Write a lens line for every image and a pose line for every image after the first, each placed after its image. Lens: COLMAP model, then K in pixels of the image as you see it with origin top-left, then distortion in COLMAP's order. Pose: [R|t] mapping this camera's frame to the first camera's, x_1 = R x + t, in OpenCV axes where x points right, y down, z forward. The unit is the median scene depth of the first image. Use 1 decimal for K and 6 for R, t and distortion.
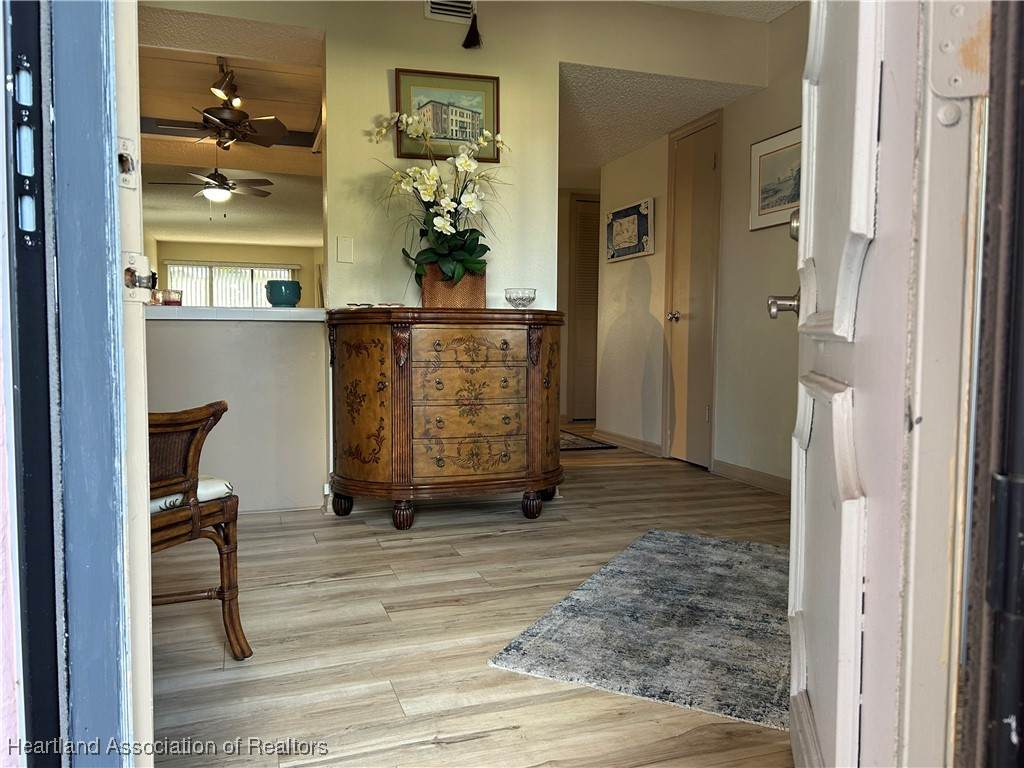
lens RADIAL K [[750.6, 0, 512.0], [0, 750.6, 384.0], [0, 0, 1]] dist [0.051081, -0.061970]
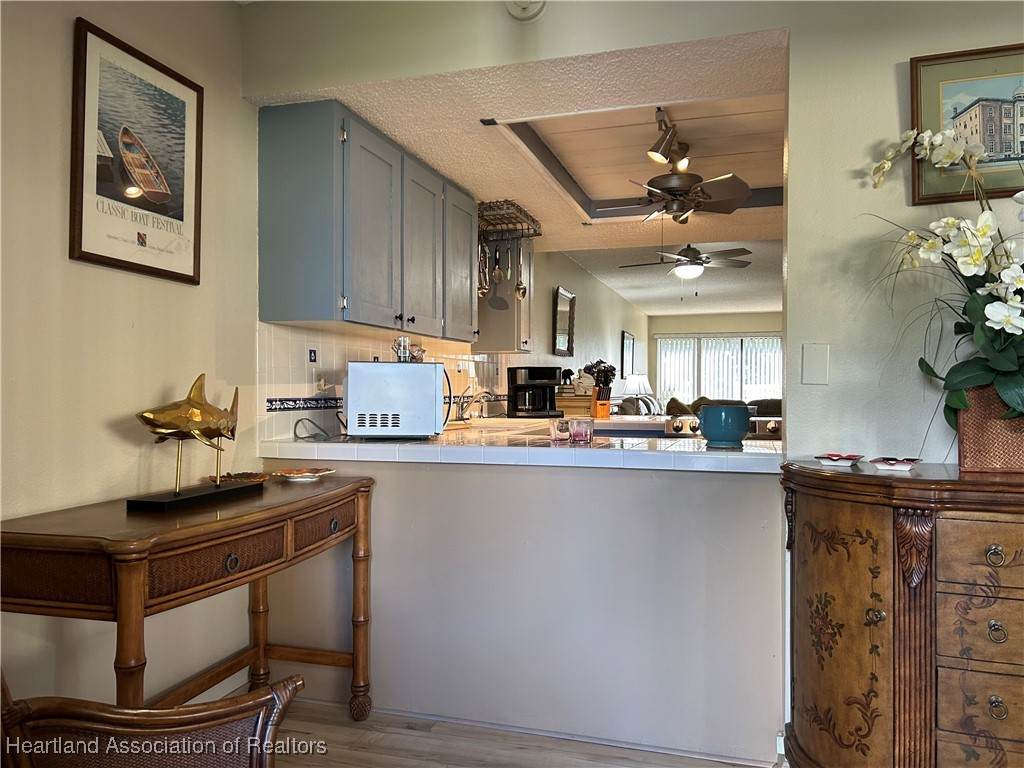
lens RADIAL K [[750.6, 0, 512.0], [0, 750.6, 384.0], [0, 0, 1]] dist [0.051081, -0.061970]
pose [[0.798267, -0.002045, -0.602301, -0.046451], [-0.041138, 0.997474, -0.057909, -0.116485], [0.600898, 0.071004, 0.796166, 0.358967]]
